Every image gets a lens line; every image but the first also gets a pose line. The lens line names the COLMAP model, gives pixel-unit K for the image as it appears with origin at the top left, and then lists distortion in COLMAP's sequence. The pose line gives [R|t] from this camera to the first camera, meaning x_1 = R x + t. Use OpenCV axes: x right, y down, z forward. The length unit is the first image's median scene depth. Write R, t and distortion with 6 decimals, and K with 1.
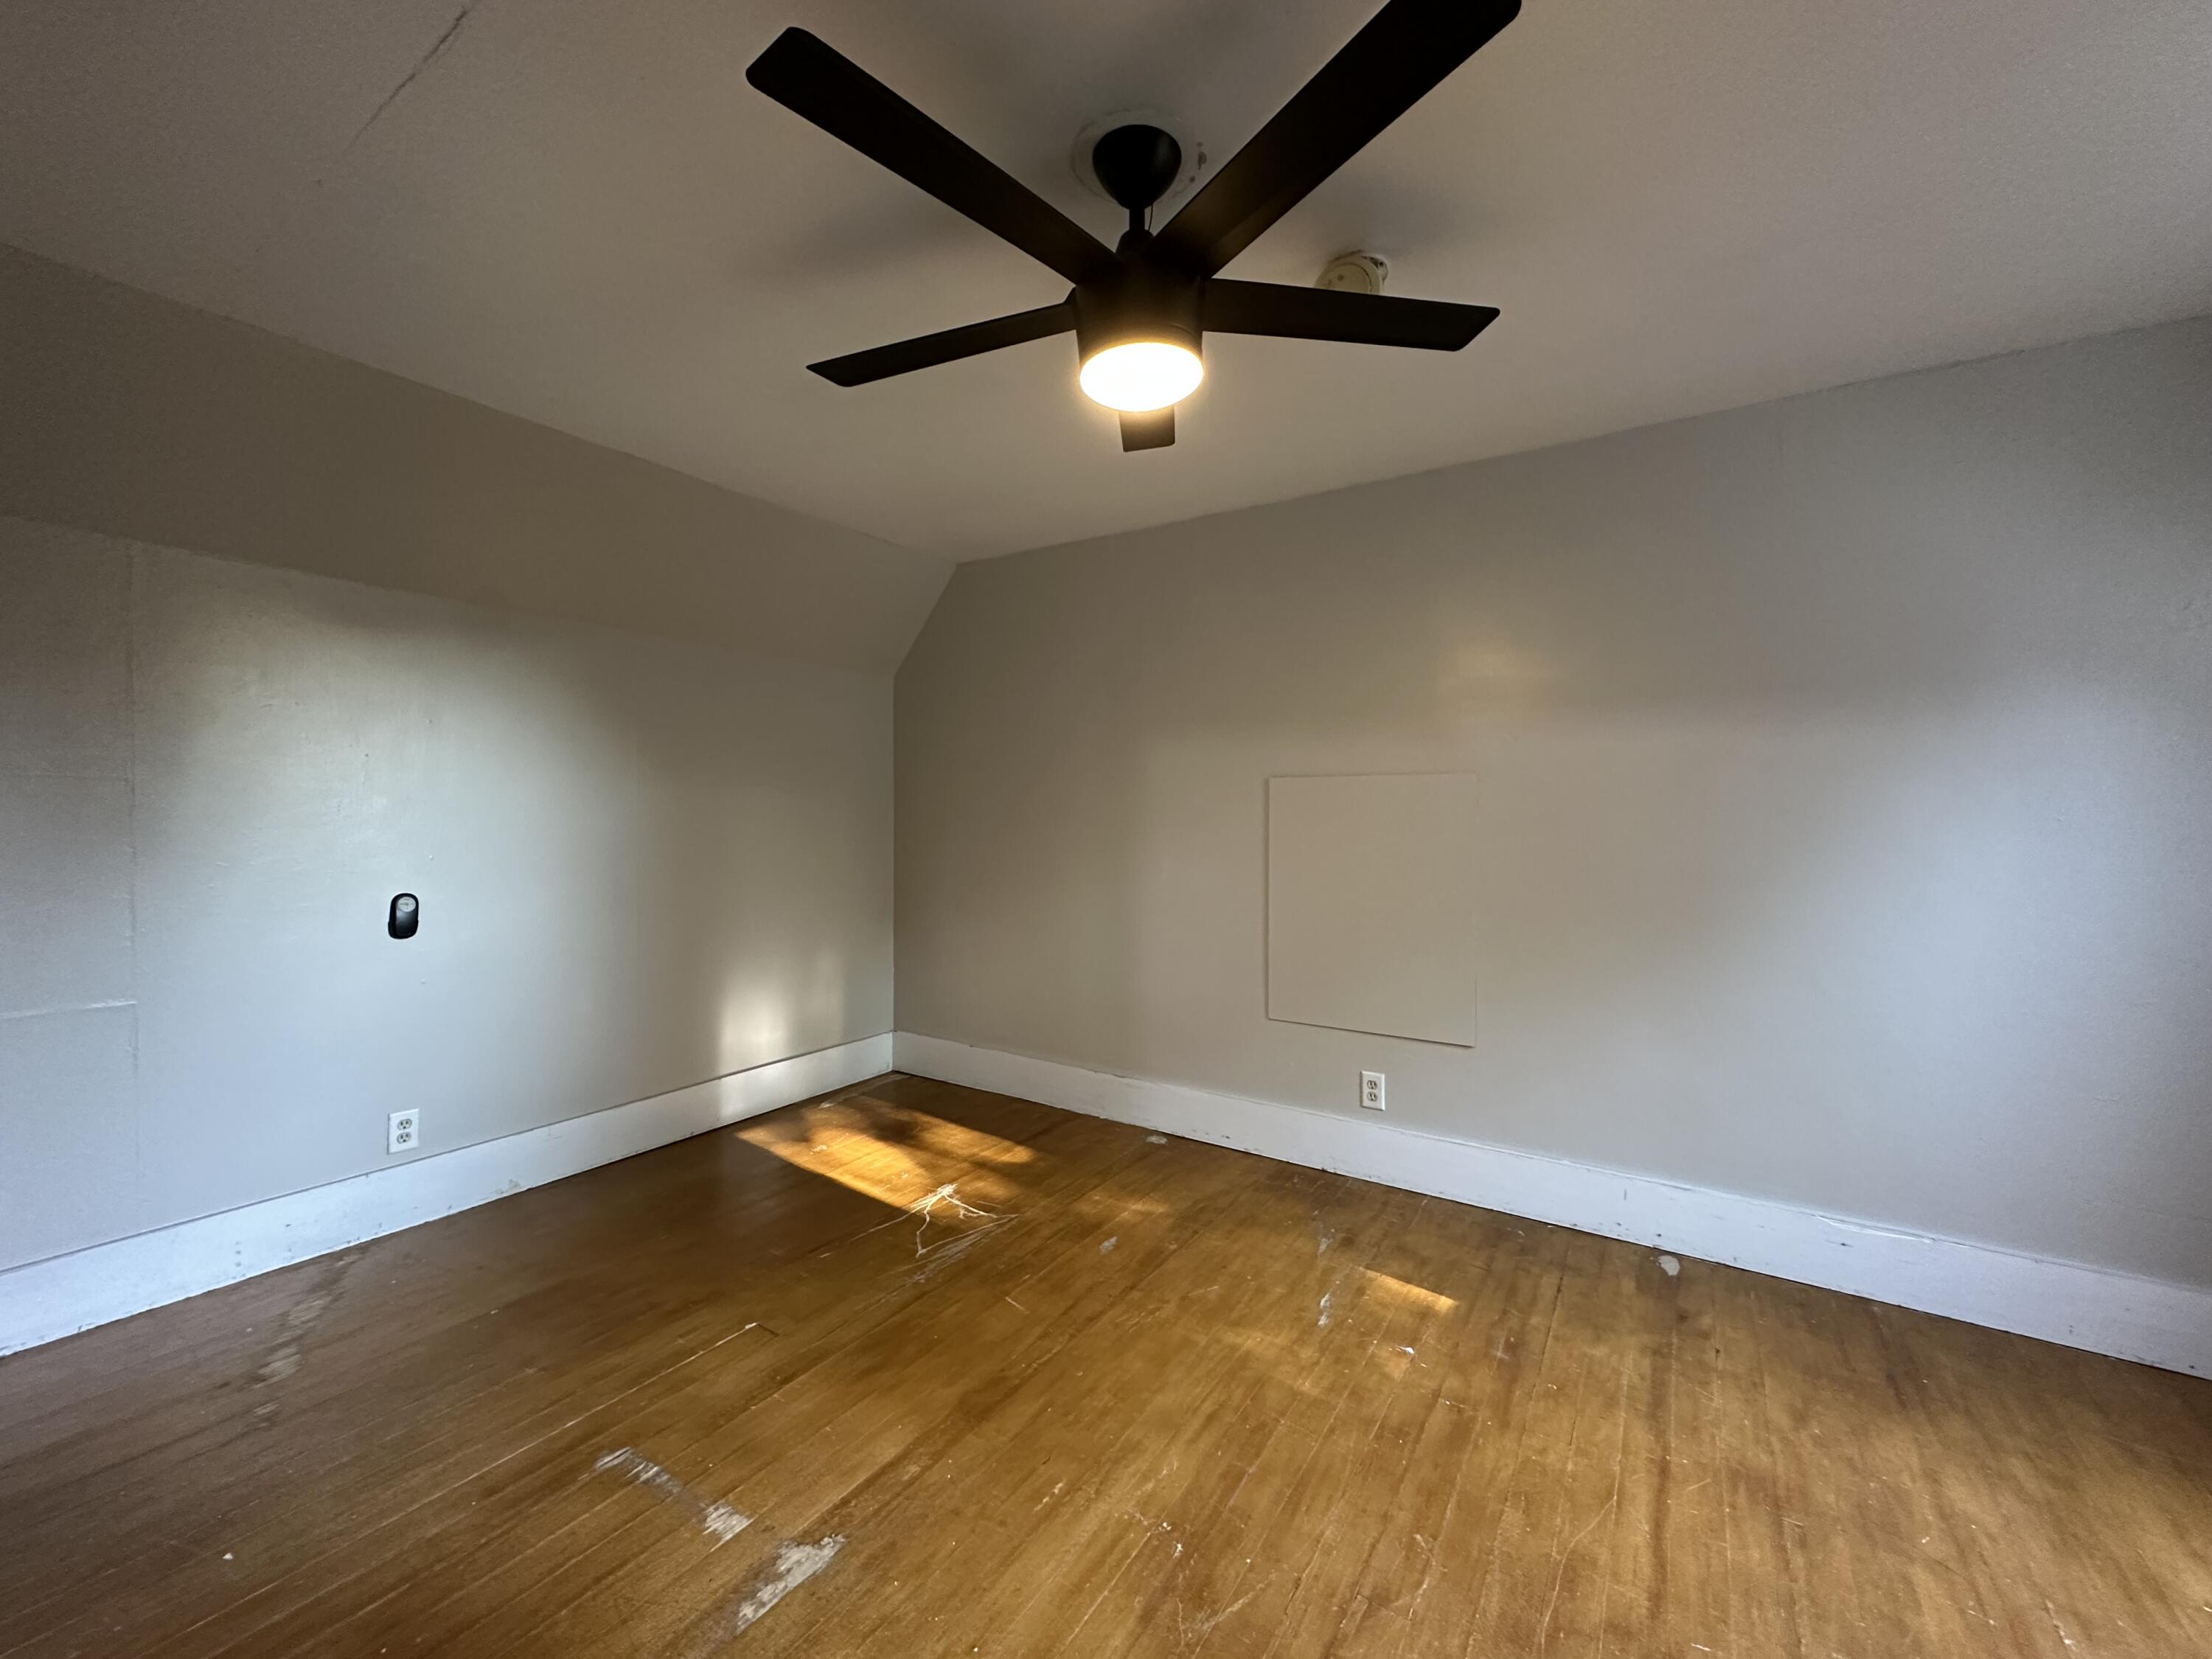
lens RADIAL K [[887.9, 0, 1103.7], [0, 887.9, 824.6], [0, 0, 1]] dist [0.000962, 0.000142]
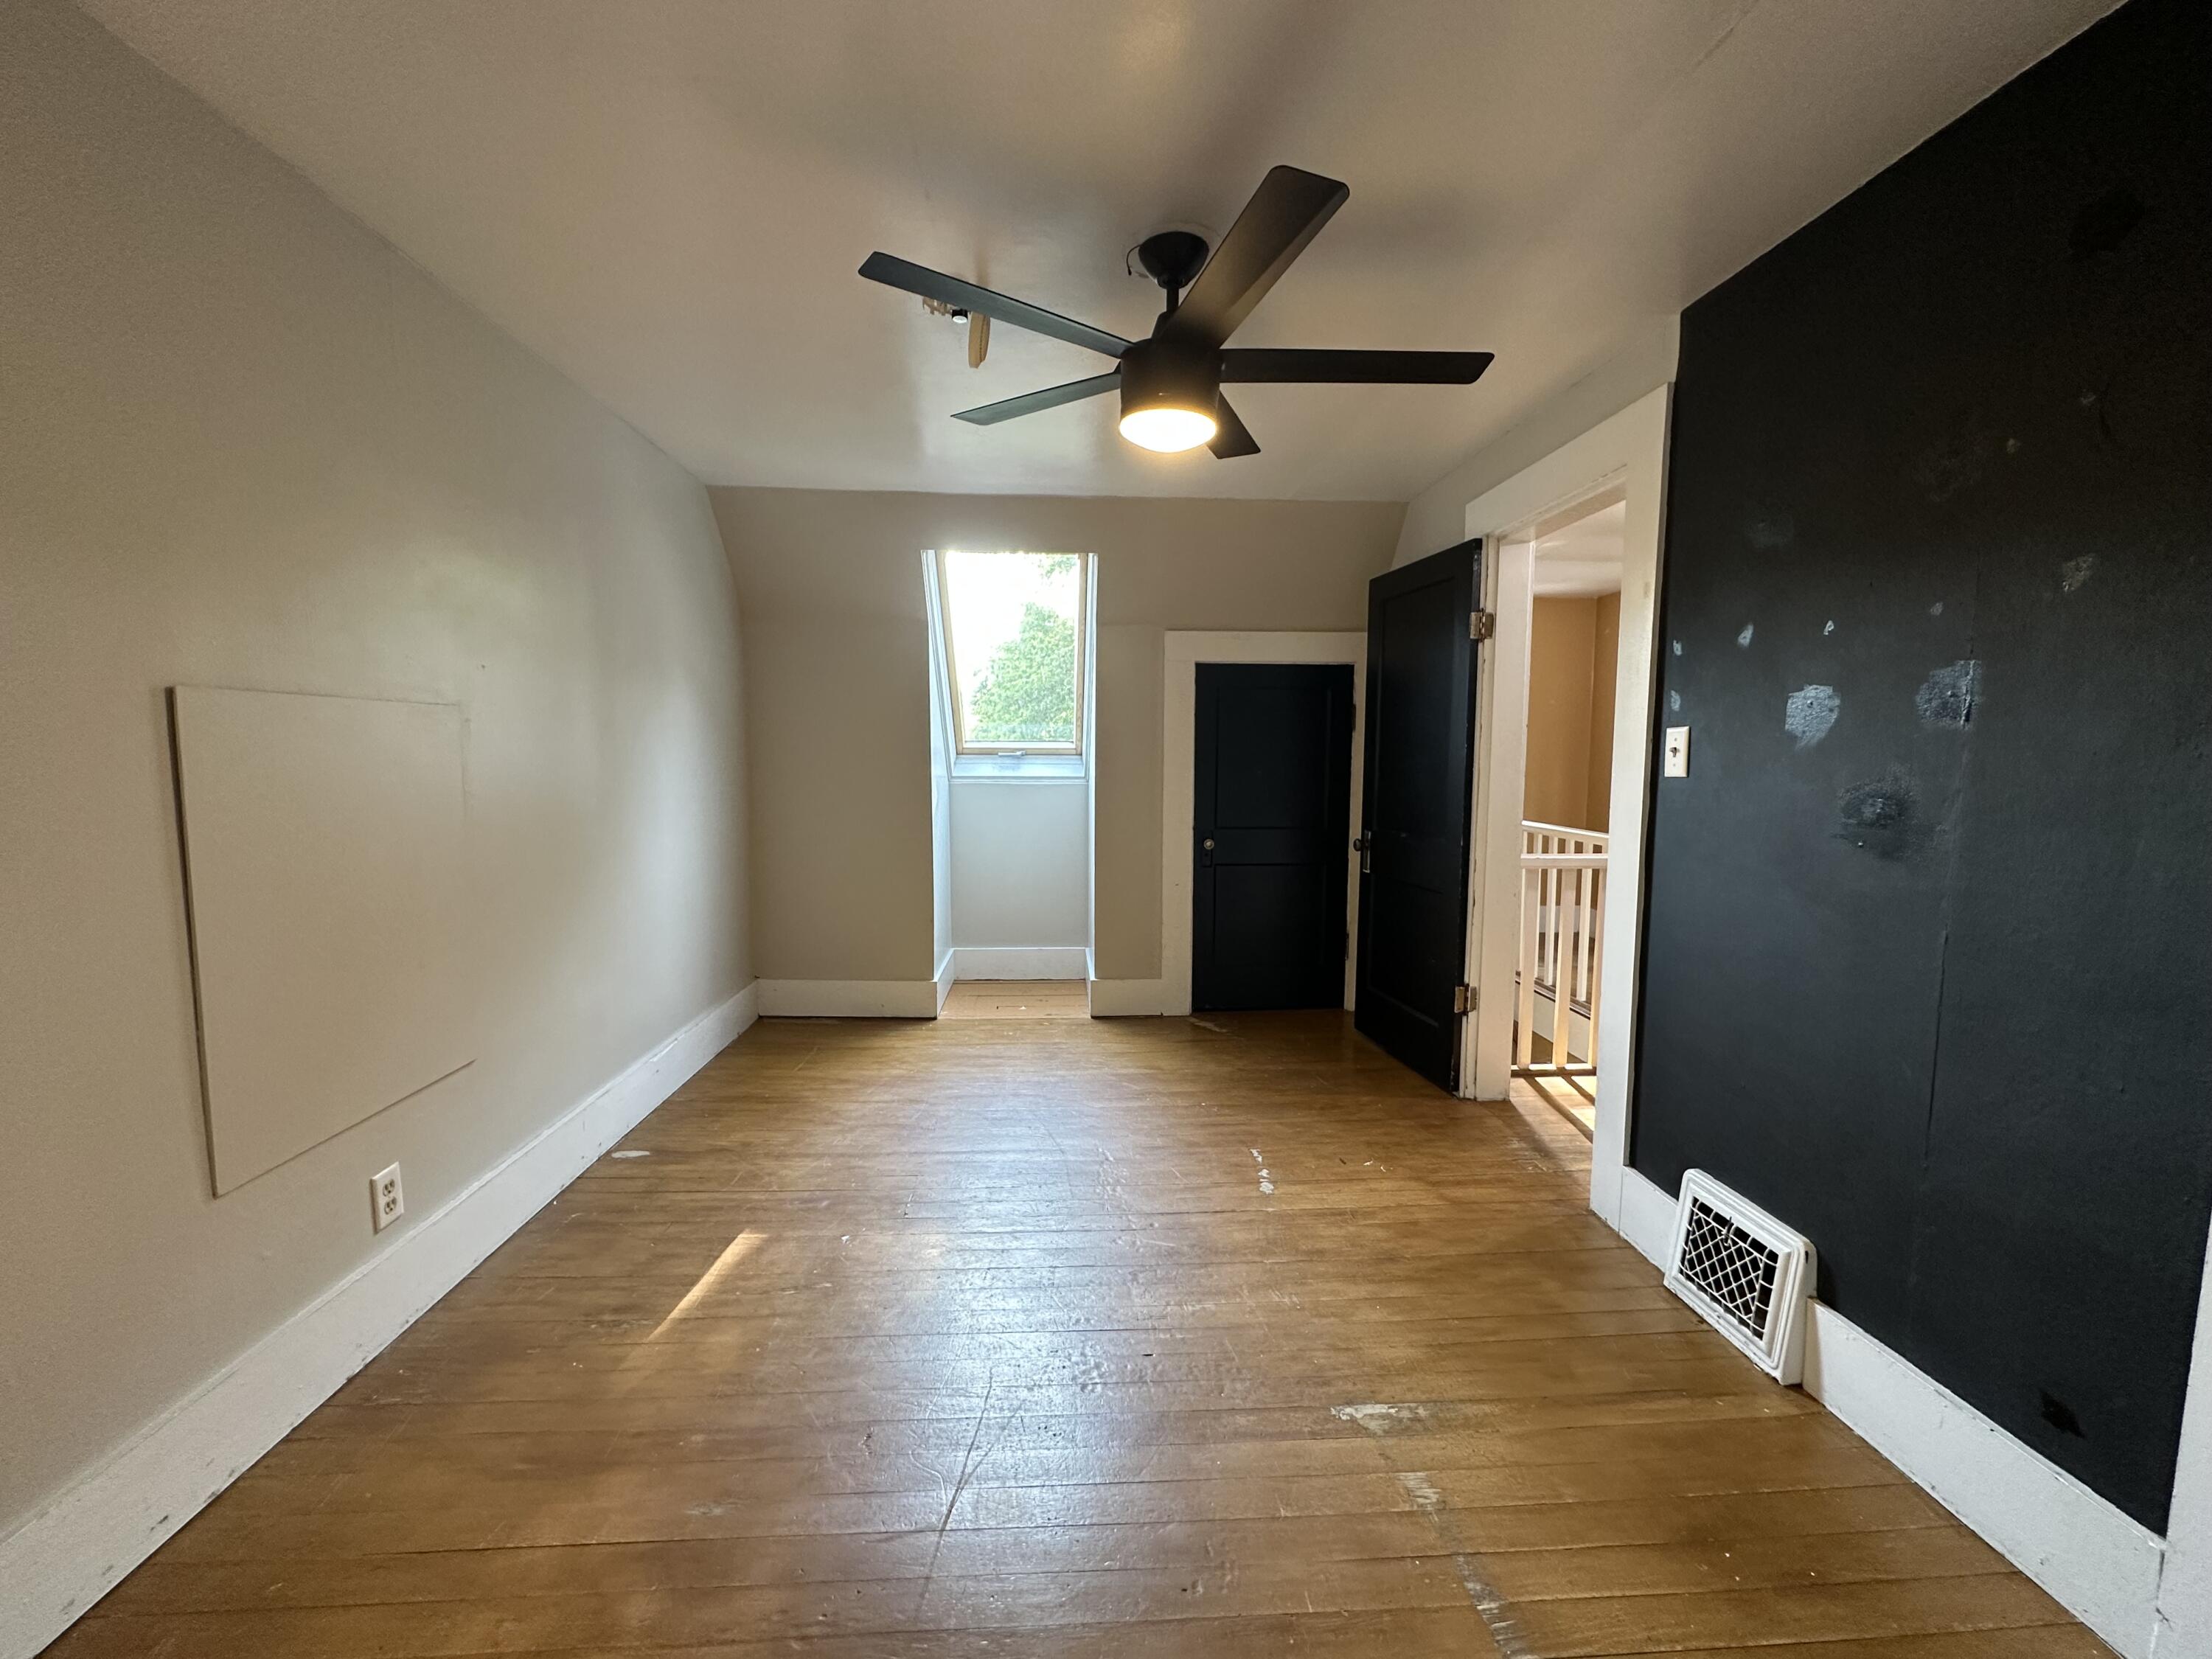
lens RADIAL K [[887.9, 0, 1101.3], [0, 887.9, 827.5], [0, 0, 1]] dist [0.000962, 0.000142]
pose [[-0.601955, -0.074327, 0.795064, -0.730263], [0.000070, 0.995654, 0.093133, -0.035512], [-0.798530, 0.056118, -0.599333, 1.418664]]
